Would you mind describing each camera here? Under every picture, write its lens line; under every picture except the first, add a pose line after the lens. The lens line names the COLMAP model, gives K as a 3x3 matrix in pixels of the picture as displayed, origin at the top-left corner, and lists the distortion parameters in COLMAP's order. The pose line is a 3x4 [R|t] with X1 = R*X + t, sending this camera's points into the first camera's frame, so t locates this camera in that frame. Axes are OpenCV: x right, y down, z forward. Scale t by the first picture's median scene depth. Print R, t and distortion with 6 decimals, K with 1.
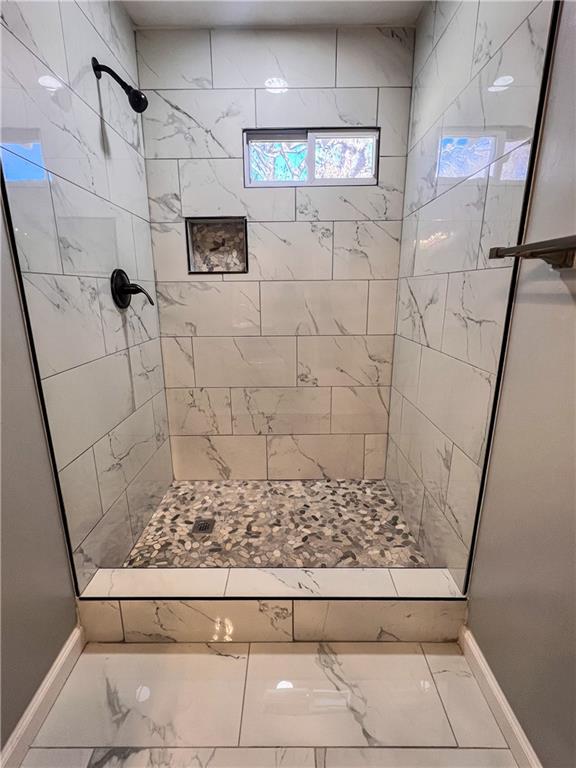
lens RADIAL K [[355.0, 0, 288.1], [0, 355.0, 382.3], [0, 0, 1]] dist [-0.000077, 0.000188]
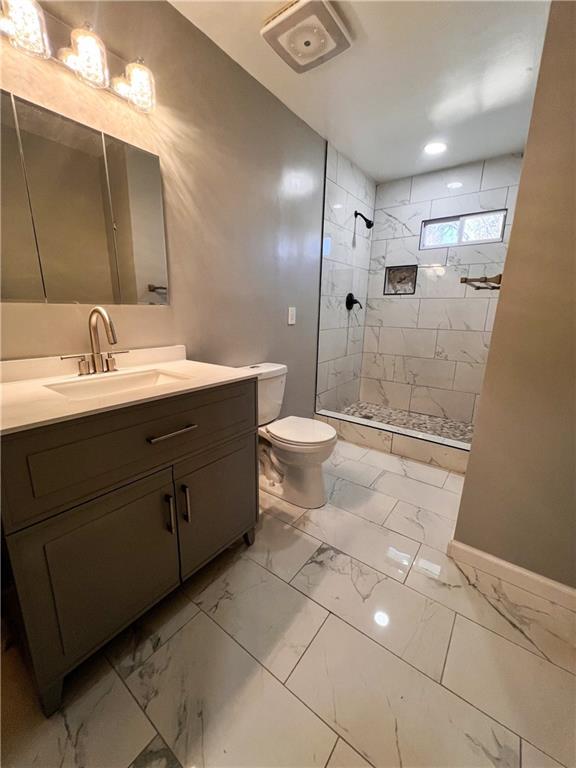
lens RADIAL K [[307.2, 0, 286.8], [0, 307.2, 382.6], [0, 0, 1]] dist [-0.002238, 0.000013]
pose [[0.800460, 0.160216, -0.577577, 0.370413], [-0.166979, 0.985072, 0.041837, 0.204292], [0.575658, 0.062954, 0.815264, -0.704795]]
